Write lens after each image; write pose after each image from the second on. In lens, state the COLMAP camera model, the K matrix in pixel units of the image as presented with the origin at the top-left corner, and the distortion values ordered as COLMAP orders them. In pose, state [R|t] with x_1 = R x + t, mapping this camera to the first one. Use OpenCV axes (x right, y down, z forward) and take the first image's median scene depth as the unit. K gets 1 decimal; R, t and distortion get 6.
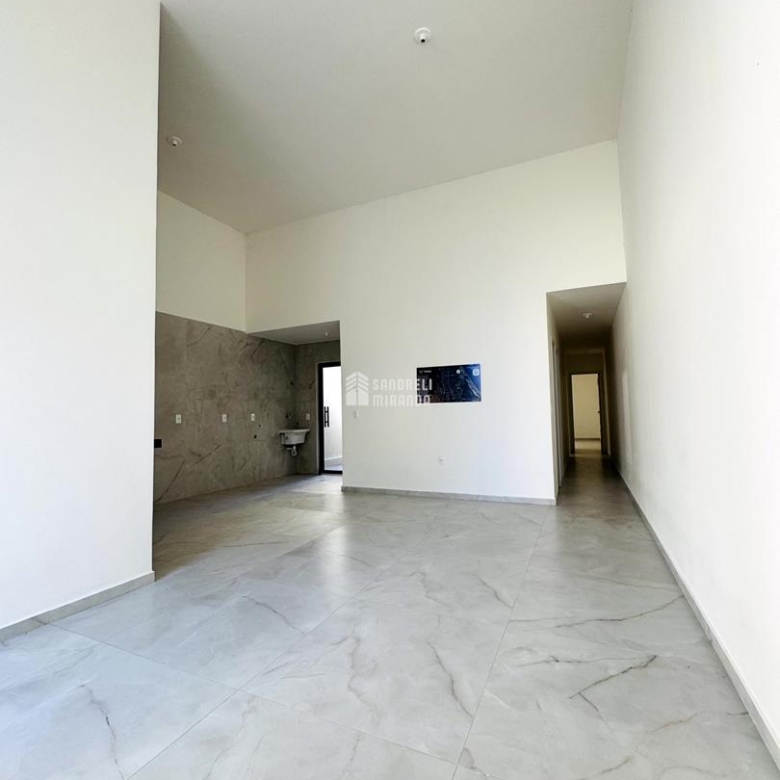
lens RADIAL K [[414.5, 0, 390.9], [0, 414.5, 390.1], [0, 0, 1]] dist [-0.002042, -0.000080]
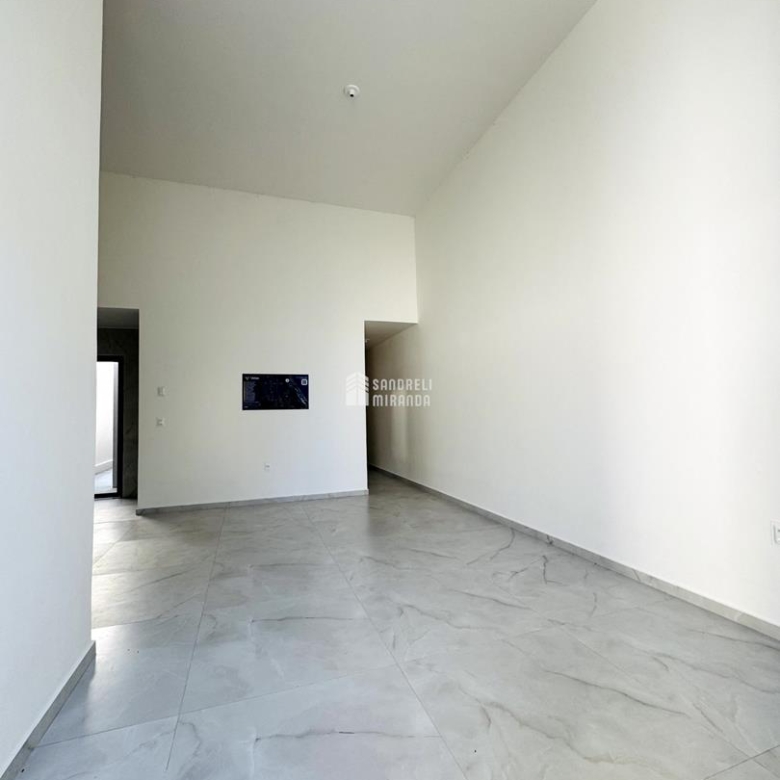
lens RADIAL K [[414.5, 0, 390.9], [0, 414.5, 390.1], [0, 0, 1]] dist [-0.002042, -0.000080]
pose [[0.719618, 0.042487, 0.693070, -0.605767], [-0.032670, 0.999093, -0.027327, -0.000244], [-0.693602, -0.002978, 0.720353, 0.095258]]
